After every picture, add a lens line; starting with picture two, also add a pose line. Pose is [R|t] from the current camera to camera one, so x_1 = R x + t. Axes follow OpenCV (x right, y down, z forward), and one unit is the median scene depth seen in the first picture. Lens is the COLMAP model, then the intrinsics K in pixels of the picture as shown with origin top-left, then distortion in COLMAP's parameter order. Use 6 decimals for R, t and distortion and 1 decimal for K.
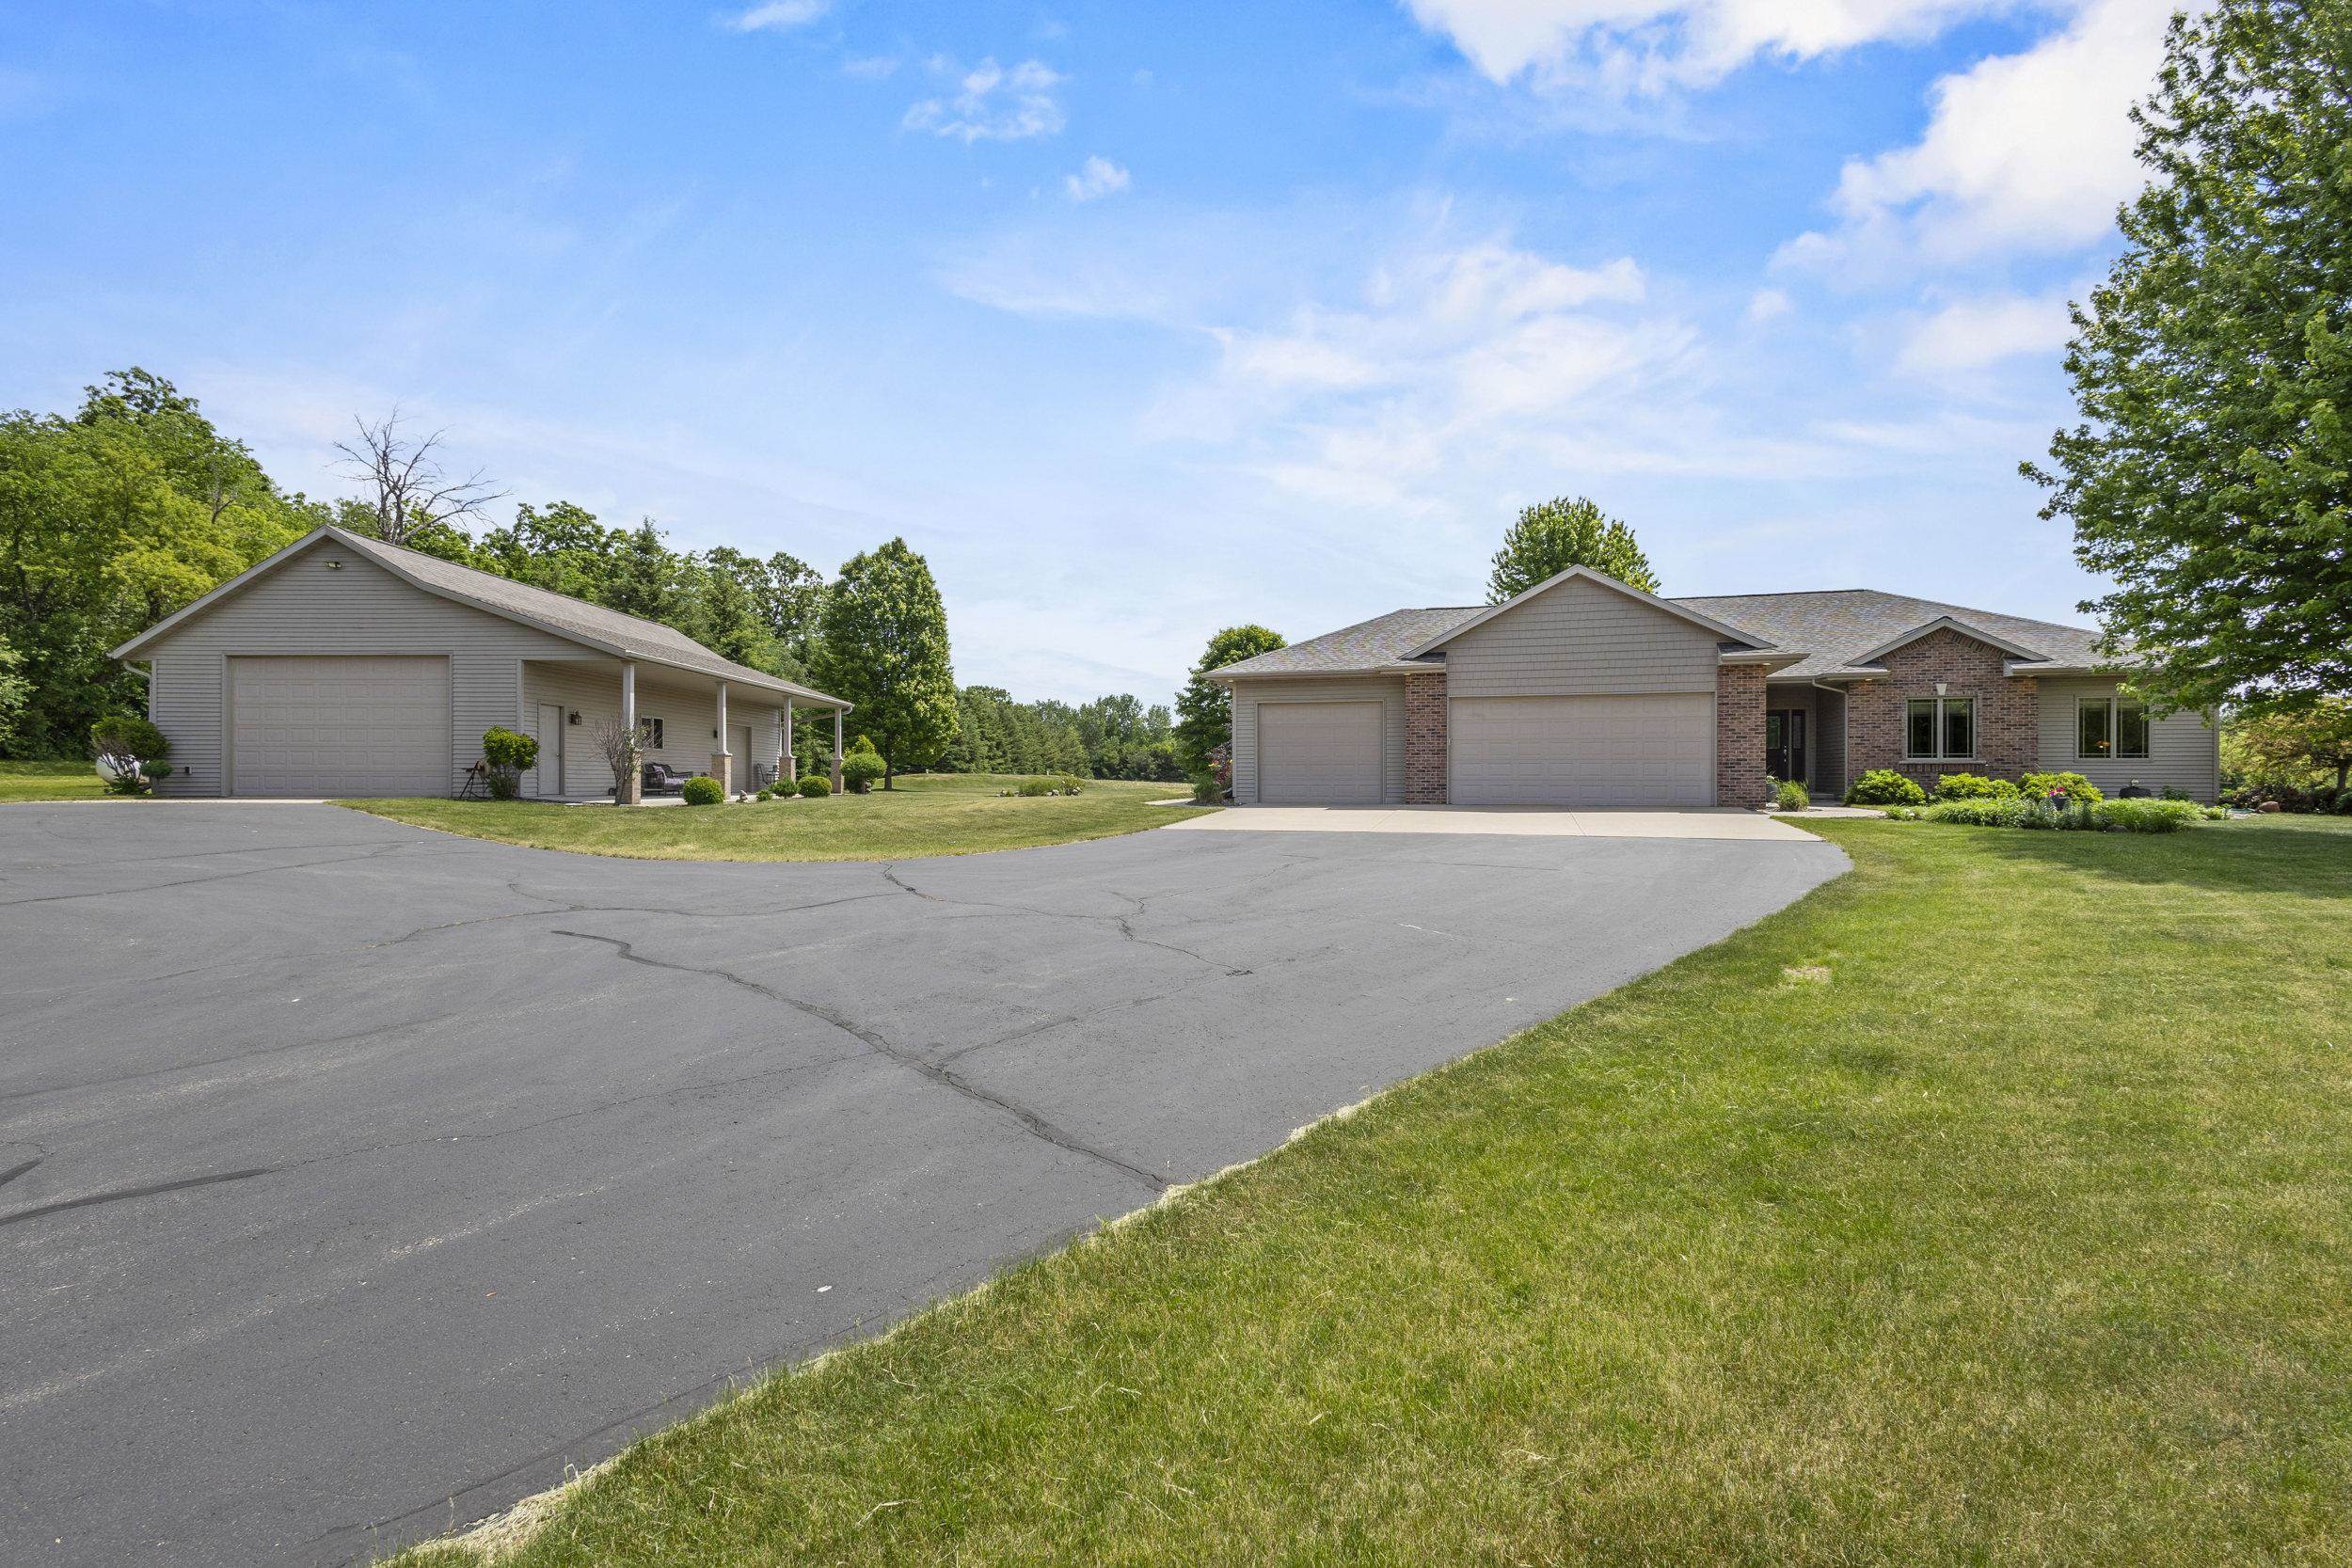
lens RADIAL K [[1079.9, 0, 1171.9], [0, 1079.9, 786.2], [0, 0, 1]] dist [0.006745, -0.002980]
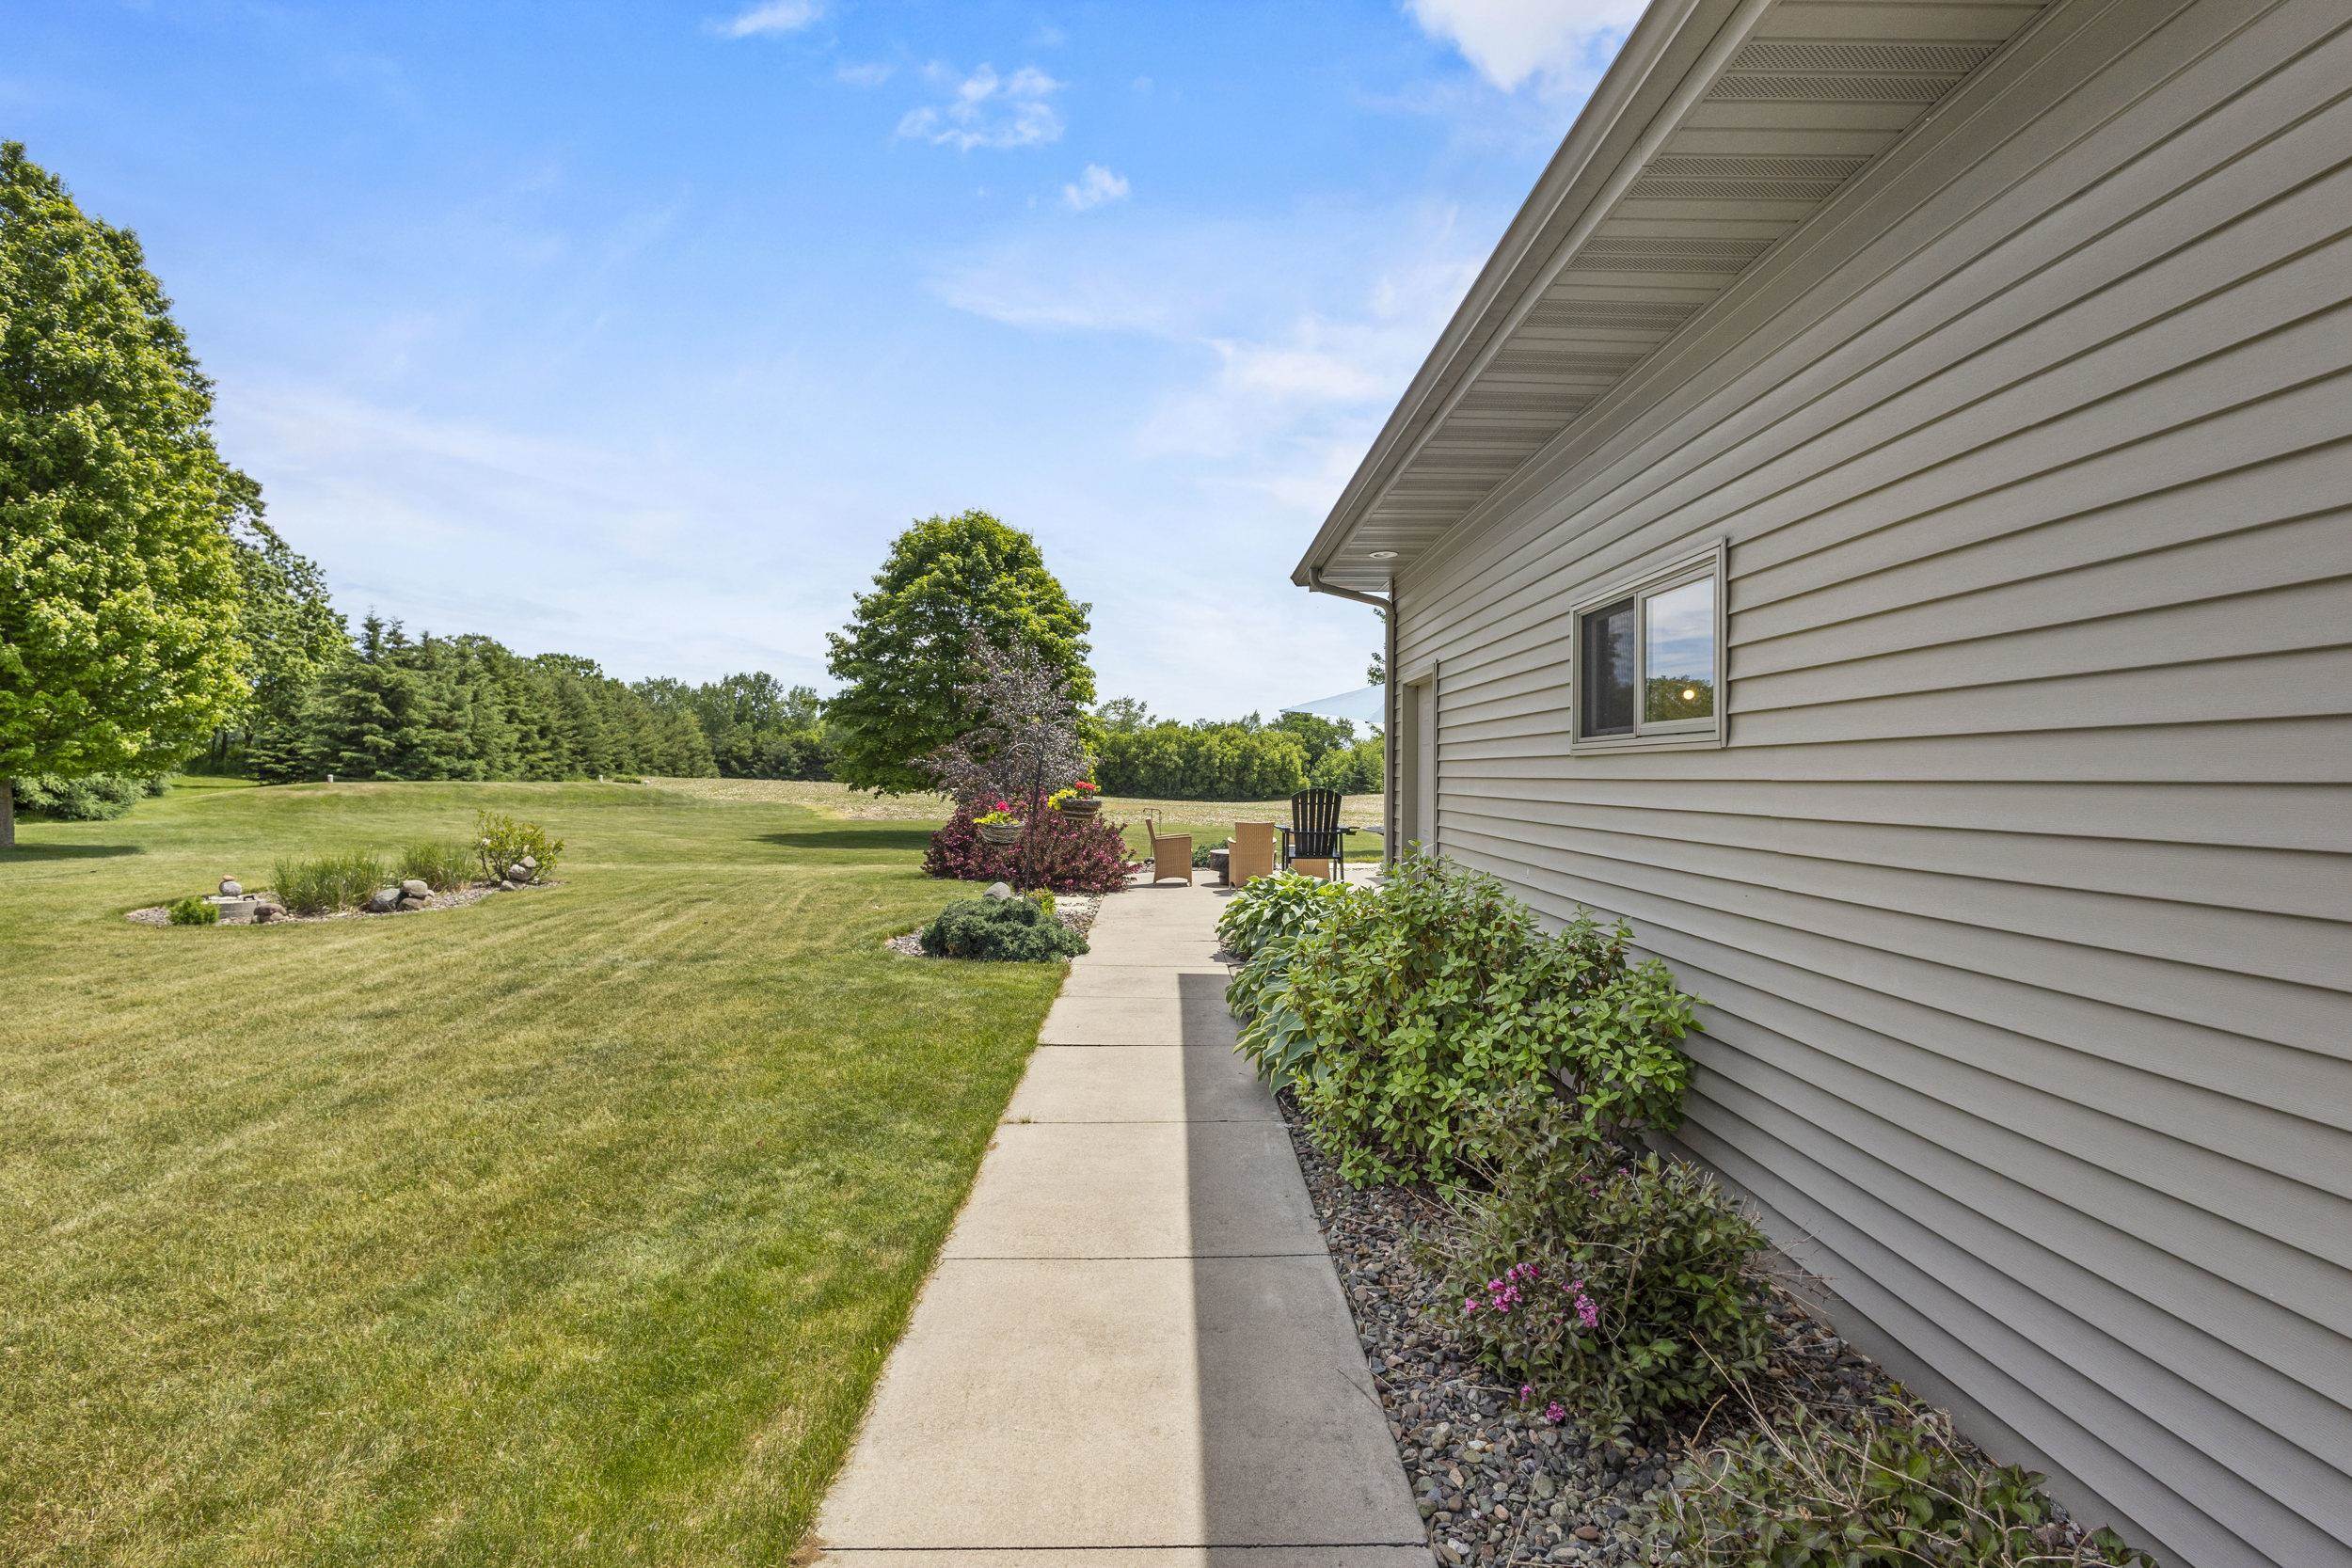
lens RADIAL K [[1079.9, 0, 1177.6], [0, 1079.9, 782.7], [0, 0, 1]] dist [0.006745, -0.002980]
pose [[0.949224, -0.000805, 0.314600, -0.001080], [-0.000625, 0.999990, 0.004444, -0.042601], [-0.314601, -0.004415, 0.949214, 1.079665]]
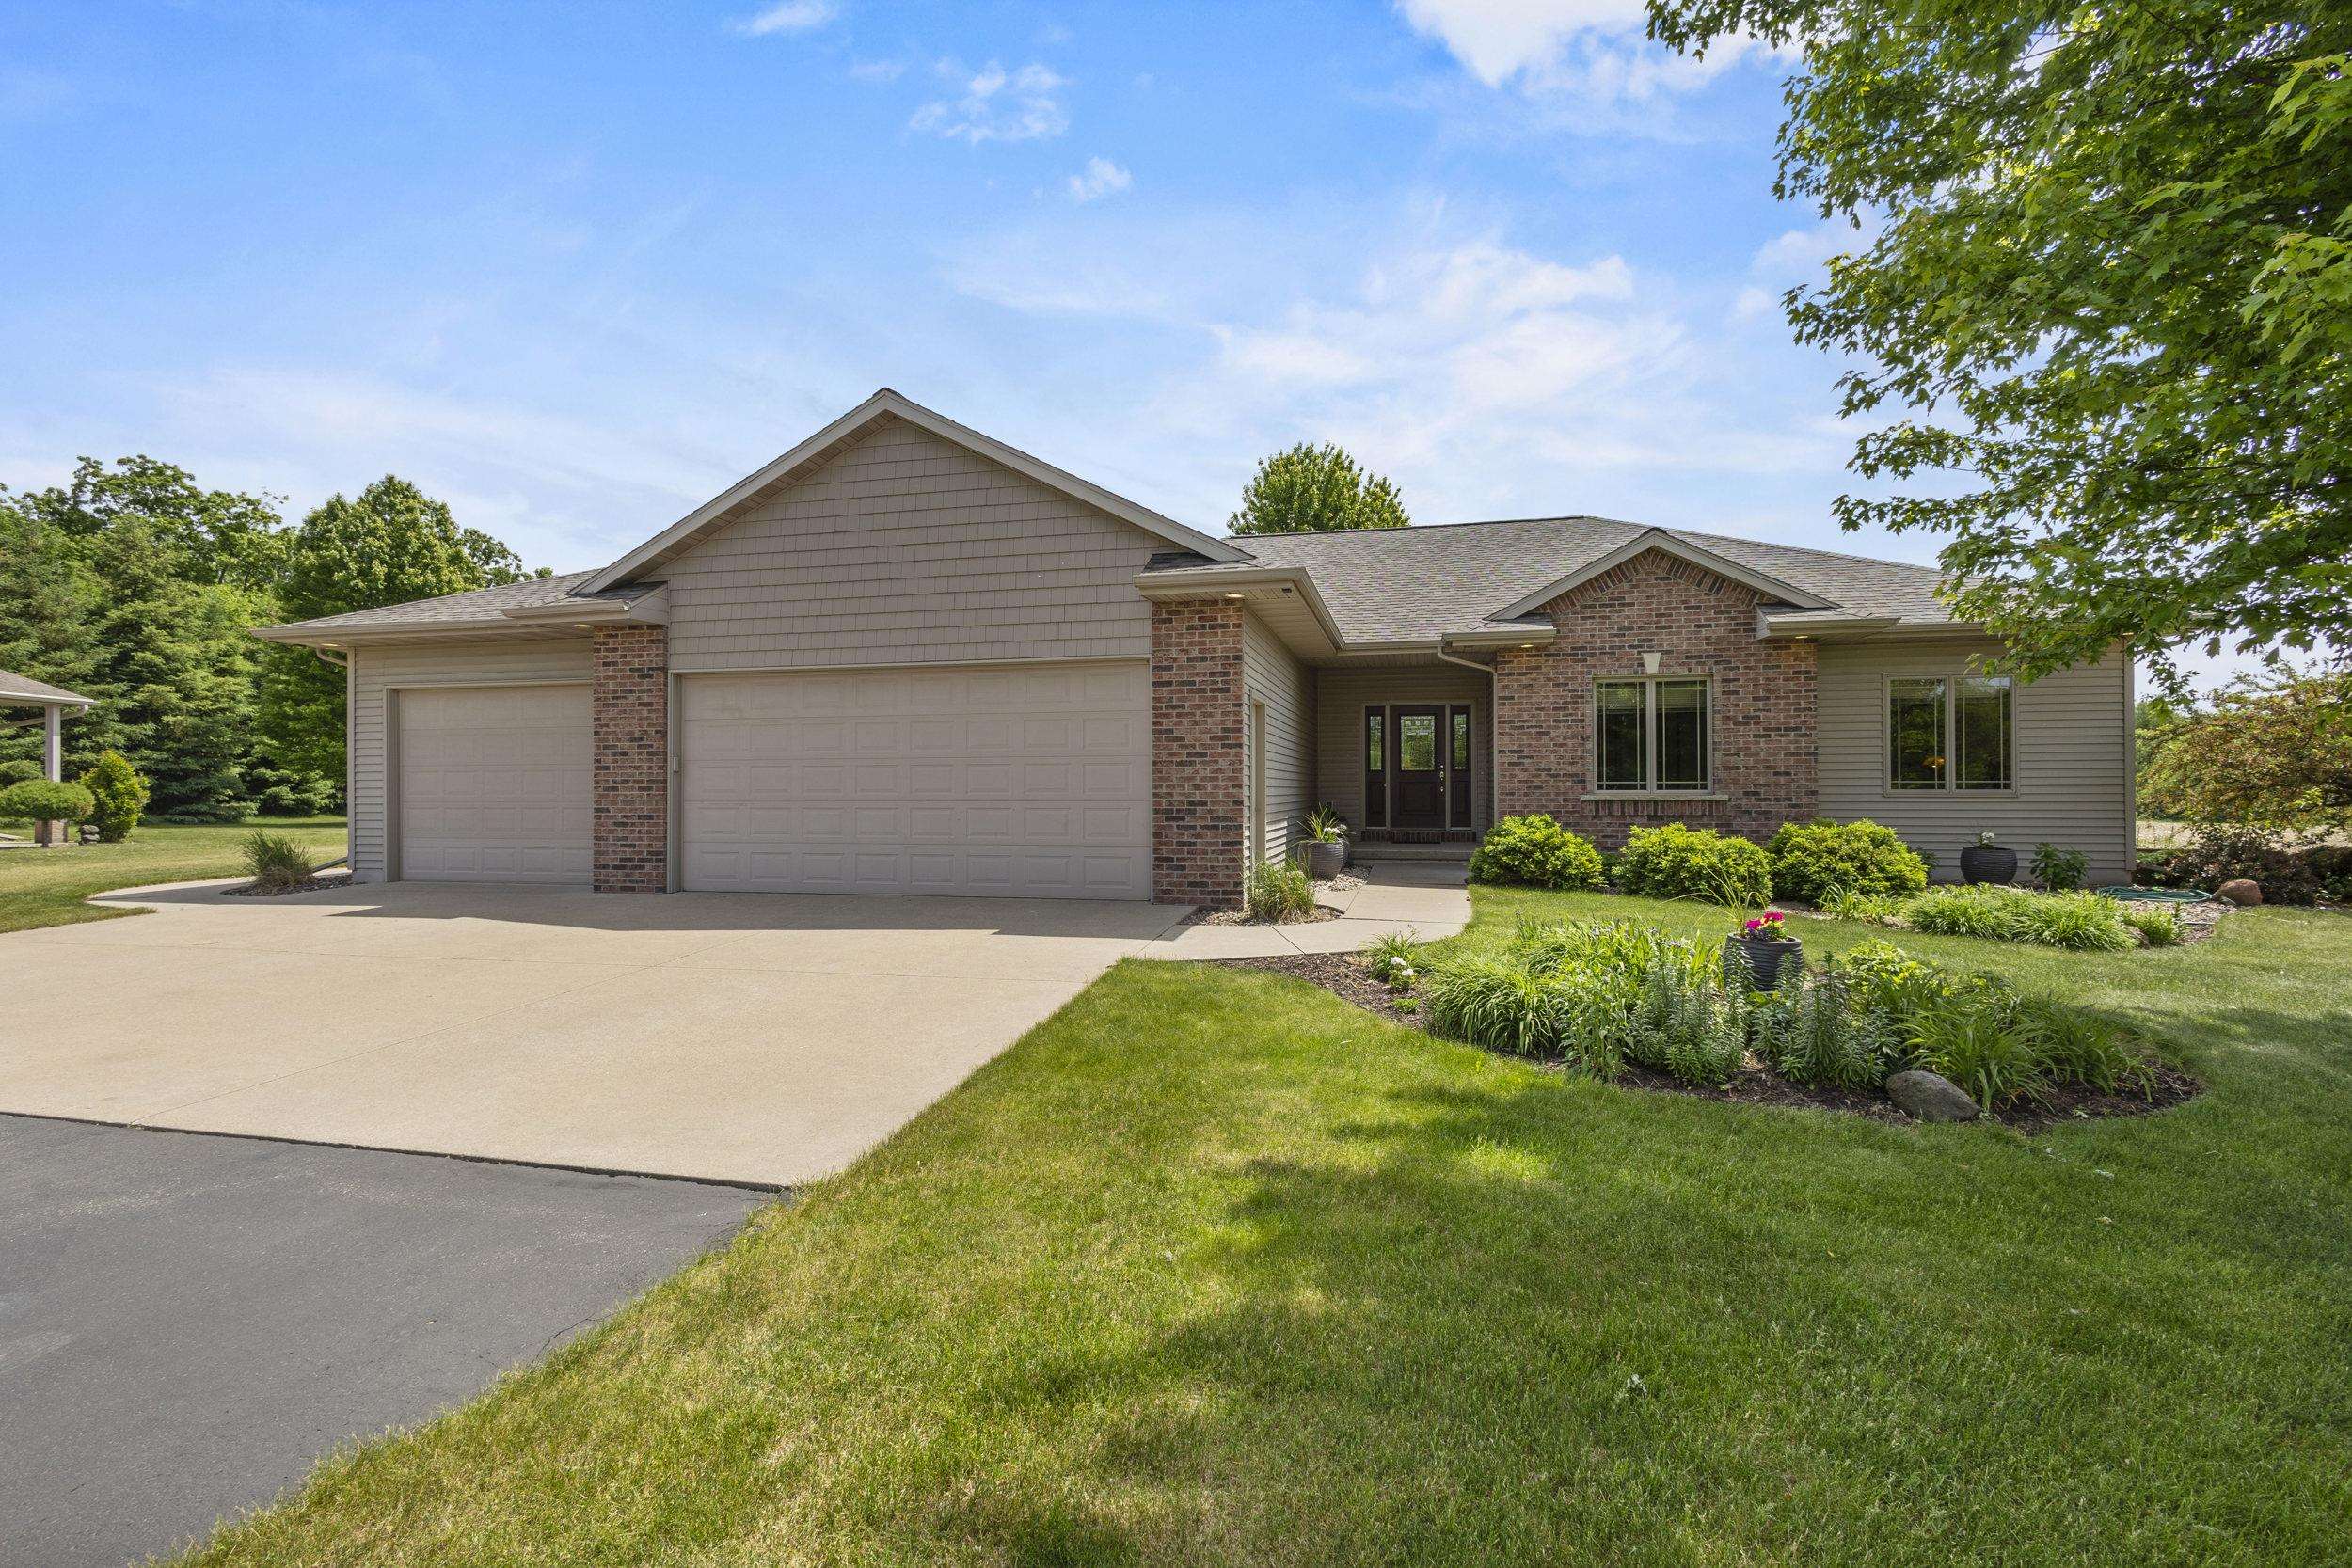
lens RADIAL K [[1079.9, 0, 1172.4], [0, 1079.9, 784.4], [0, 0, 1]] dist [0.006745, -0.002980]
pose [[0.996962, -0.005194, 0.077718, 0.425649], [0.006072, 0.999920, -0.011068, -0.024213], [-0.077654, 0.011507, 0.996914, 0.475837]]
